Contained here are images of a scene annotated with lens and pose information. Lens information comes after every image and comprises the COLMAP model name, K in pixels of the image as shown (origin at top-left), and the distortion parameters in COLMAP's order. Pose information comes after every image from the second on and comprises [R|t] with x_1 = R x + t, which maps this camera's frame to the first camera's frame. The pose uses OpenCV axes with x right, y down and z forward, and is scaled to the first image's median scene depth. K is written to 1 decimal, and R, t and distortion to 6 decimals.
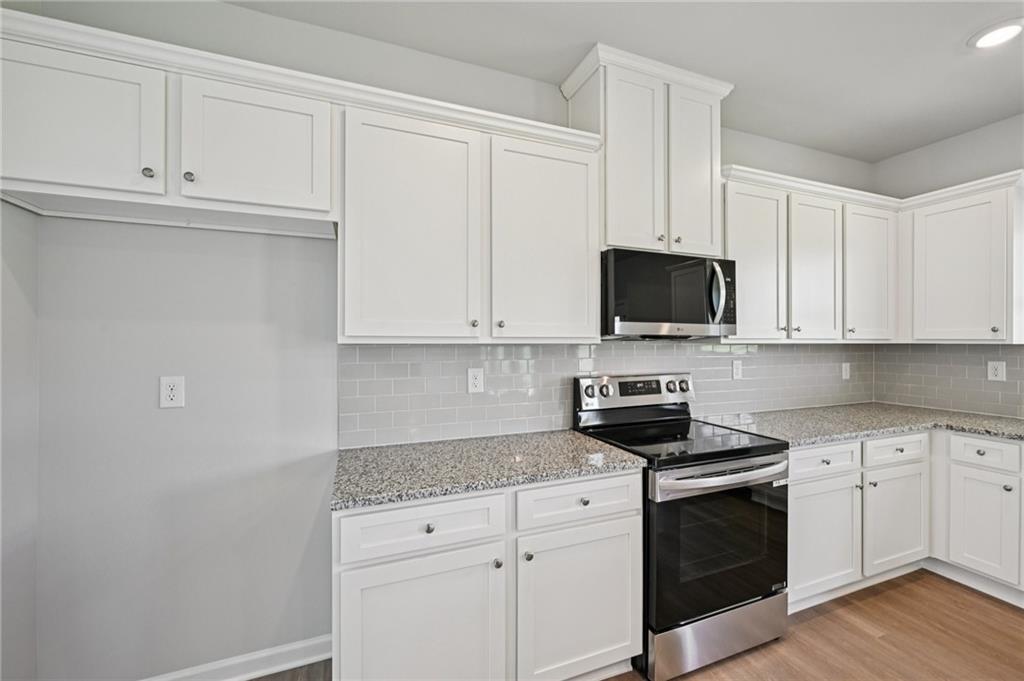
lens RADIAL K [[409.0, 0, 514.9], [0, 409.0, 342.0], [0, 0, 1]] dist [-0.001384, 0.000374]
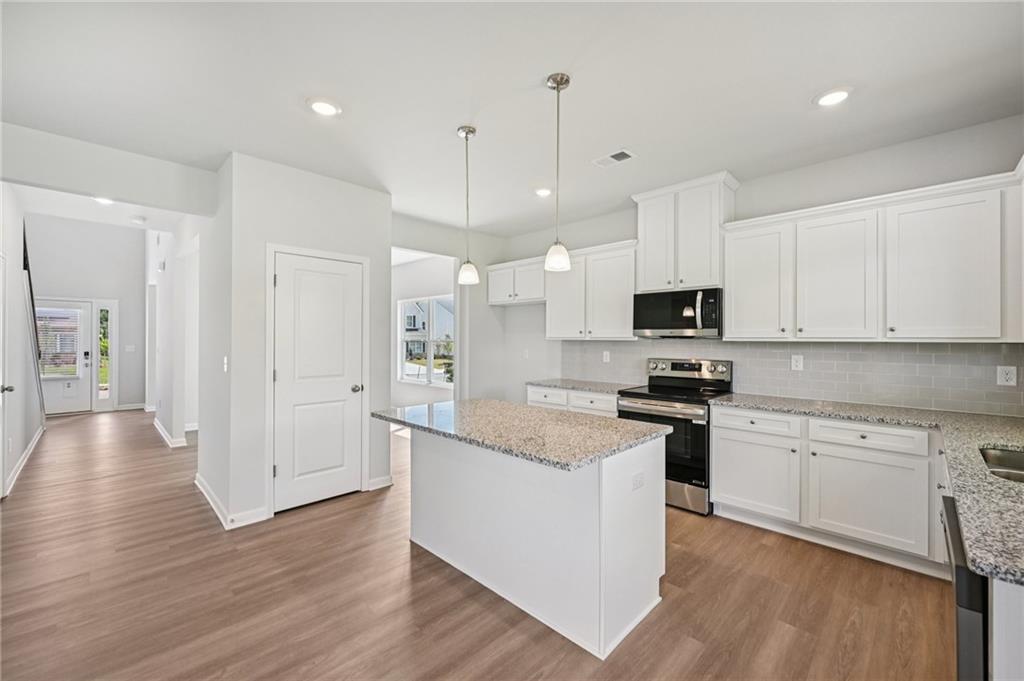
lens RADIAL K [[409.0, 0, 512.9], [0, 409.0, 337.1], [0, 0, 1]] dist [-0.001384, 0.000374]
pose [[0.406871, -0.004285, -0.913476, 1.676314], [-0.002159, 0.999982, -0.005653, 0.000081], [0.913483, 0.004272, 0.406854, -0.362265]]
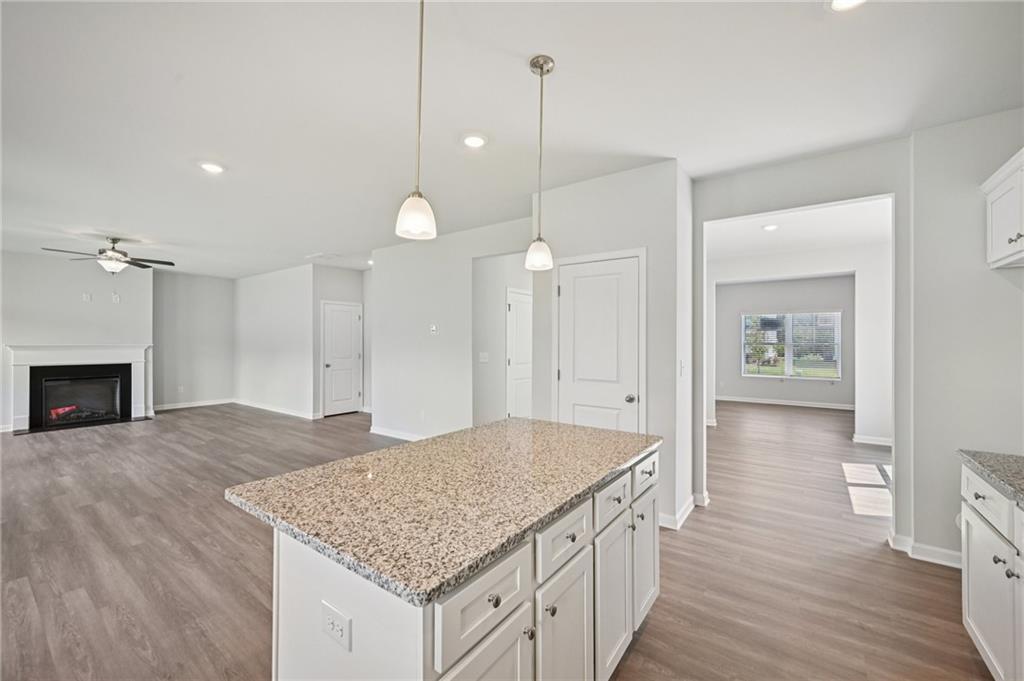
lens RADIAL K [[409.0, 0, 513.0], [0, 409.0, 342.8], [0, 0, 1]] dist [-0.001384, 0.000374]
pose [[-0.843497, 0.000292, -0.537134, 1.012256], [-0.003151, 0.999980, 0.005492, -0.008207], [0.537125, 0.006325, -0.843479, 0.794199]]
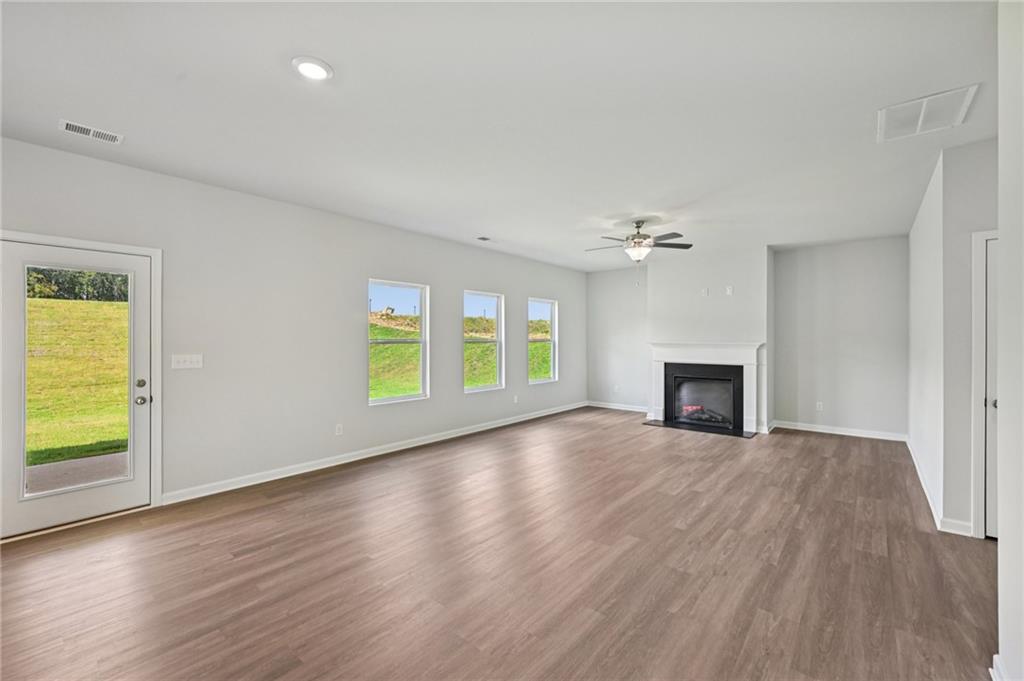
lens RADIAL K [[425.7, 0, 514.6], [0, 425.7, 335.2], [0, 0, 1]] dist [-0.001679, -0.000104]
pose [[-0.483301, 0.006961, 0.875426, 0.015211], [0.002076, 0.999975, -0.006806, -0.001921], [-0.875452, -0.001472, -0.483304, -1.013348]]
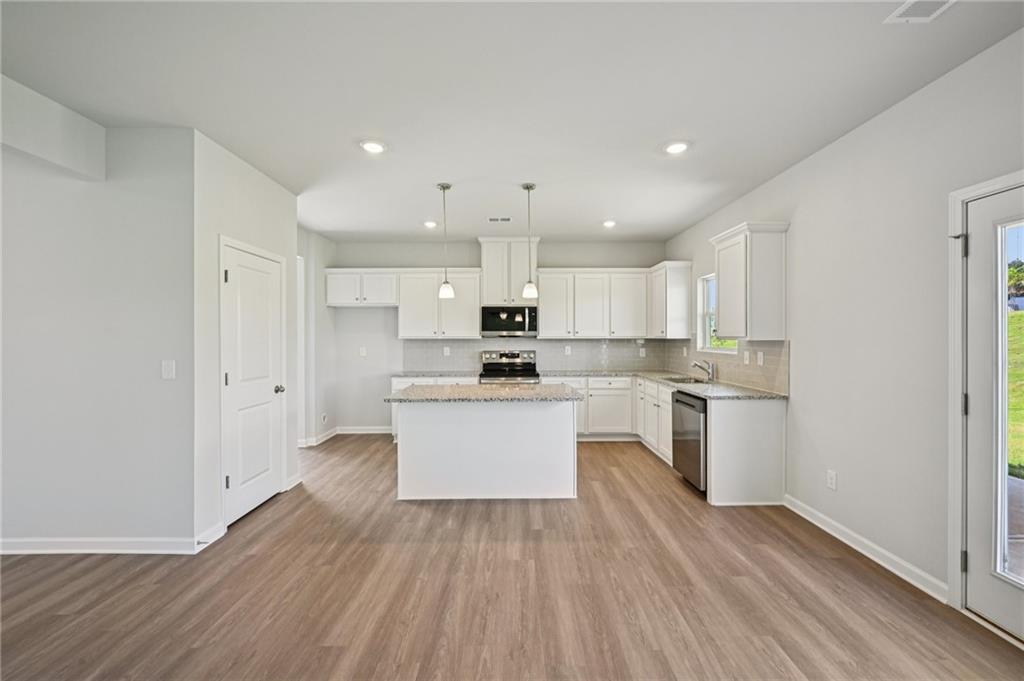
lens RADIAL K [[409.0, 0, 512.9], [0, 409.0, 337.5], [0, 0, 1]] dist [-0.001384, 0.000374]
pose [[0.933024, -0.002502, -0.359805, 1.351033], [0.002902, 0.999996, 0.000573, -0.004990], [0.359802, -0.001578, 0.933027, -1.503910]]
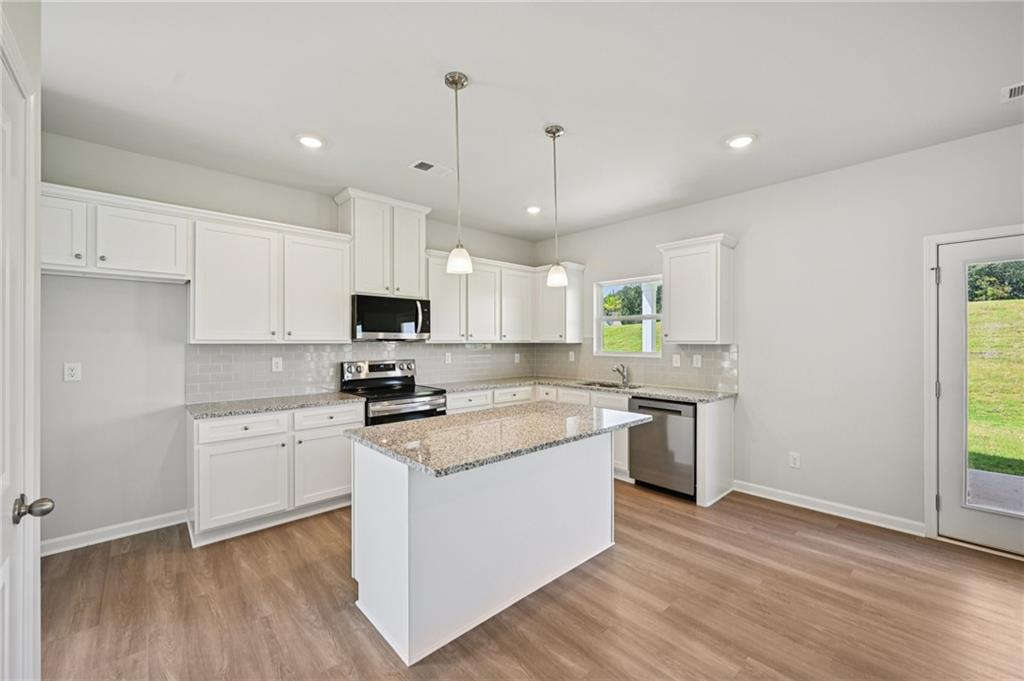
lens RADIAL K [[409.0, 0, 512.8], [0, 409.0, 341.5], [0, 0, 1]] dist [-0.001384, 0.000374]
pose [[0.932824, -0.000790, 0.360332, 0.208106], [0.001060, 0.999999, -0.000552, -0.002443], [-0.360331, 0.000897, 0.932824, -0.969611]]
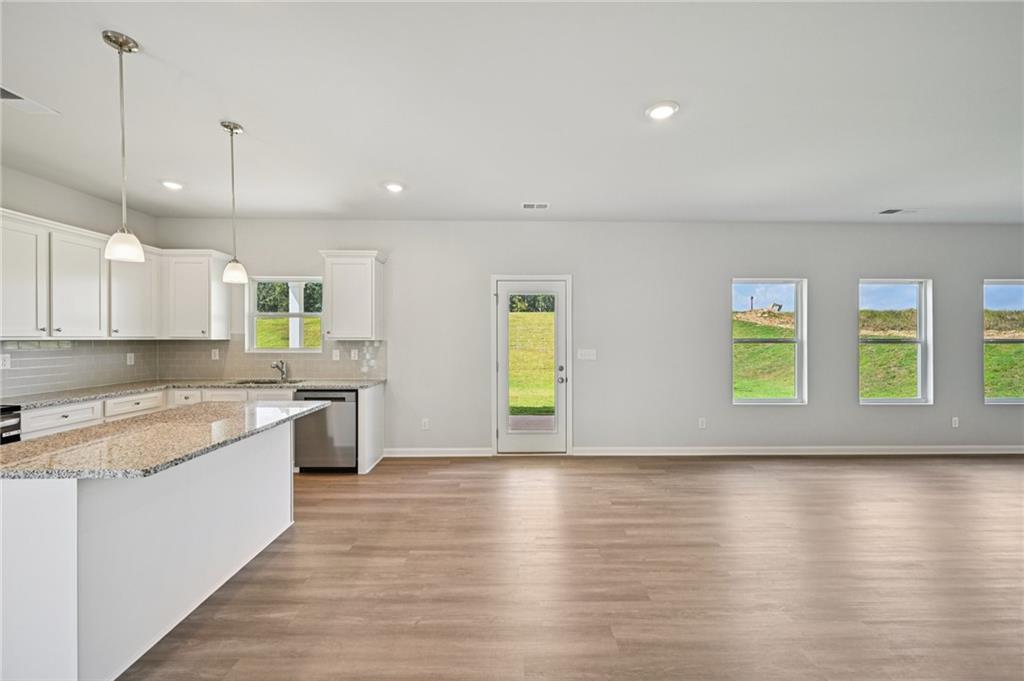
lens RADIAL K [[409.0, 0, 513.4], [0, 409.0, 338.9], [0, 0, 1]] dist [-0.001384, 0.000374]
pose [[0.345886, -0.002280, 0.938274, -0.099178], [0.001180, 0.999997, 0.001995, -0.001458], [-0.938276, 0.000417, 0.345887, -1.086940]]
